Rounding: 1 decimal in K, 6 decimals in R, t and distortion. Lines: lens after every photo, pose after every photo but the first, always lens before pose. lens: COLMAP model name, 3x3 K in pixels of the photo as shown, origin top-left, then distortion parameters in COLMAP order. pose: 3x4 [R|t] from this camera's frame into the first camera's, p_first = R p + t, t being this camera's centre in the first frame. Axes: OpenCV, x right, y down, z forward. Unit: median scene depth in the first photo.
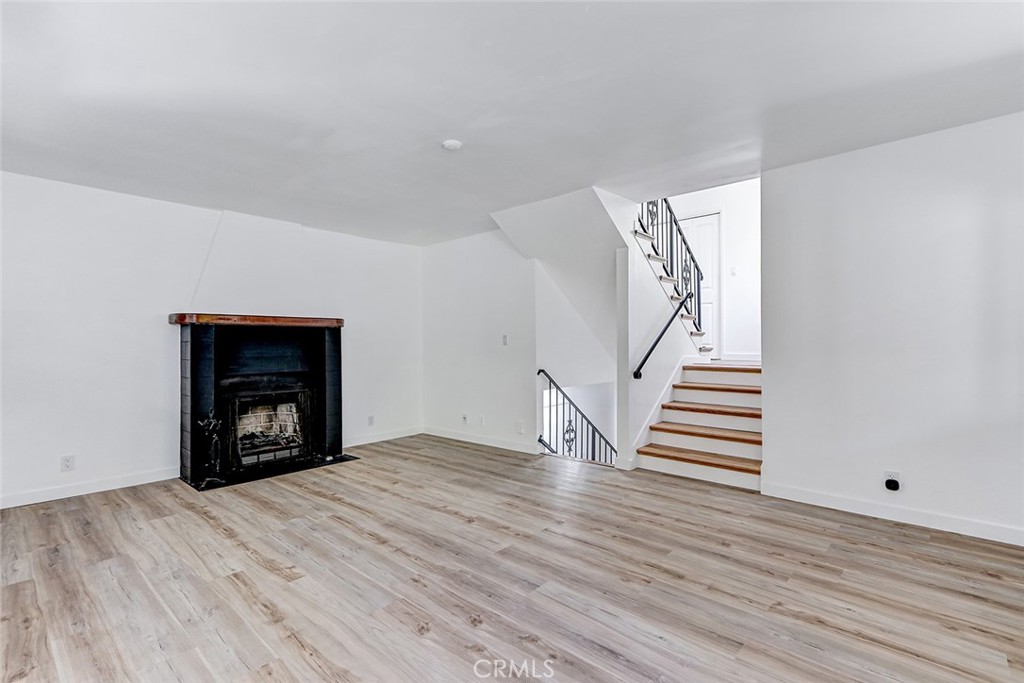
lens RADIAL K [[471.0, 0, 497.5], [0, 471.0, 341.4], [0, 0, 1]] dist [0.032120, -0.001727]
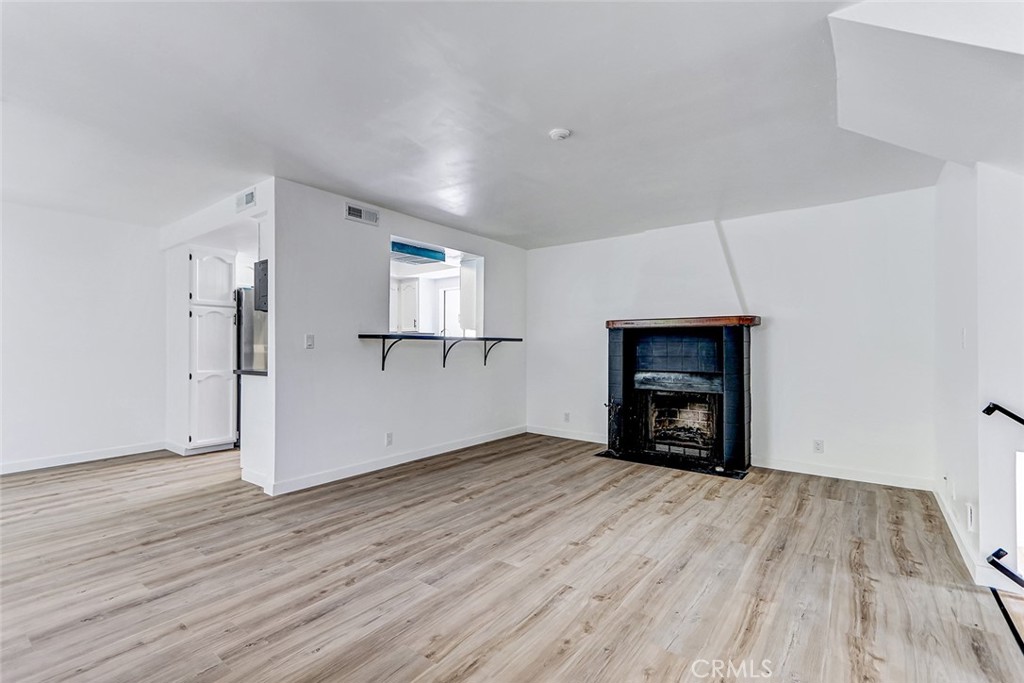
lens RADIAL K [[471.0, 0, 509.1], [0, 471.0, 341.0], [0, 0, 1]] dist [0.032120, -0.001727]
pose [[0.097235, -0.003665, -0.995255, 0.685593], [0.005452, 0.999980, -0.003150, -0.001914], [0.995247, -0.005120, 0.097253, 0.656418]]
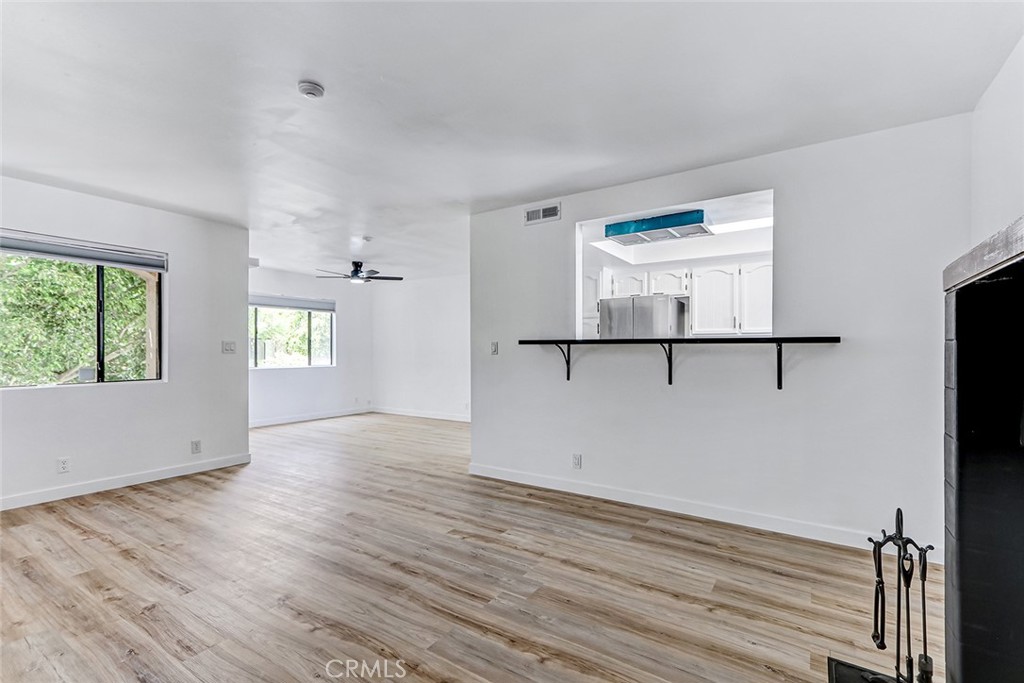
lens RADIAL K [[471.0, 0, 493.4], [0, 471.0, 348.3], [0, 0, 1]] dist [0.032120, -0.001727]
pose [[-0.989925, 0.004751, -0.141514, -0.226753], [0.006365, 0.999920, -0.010948, 0.006277], [0.141451, -0.011739, -0.989876, 1.473492]]
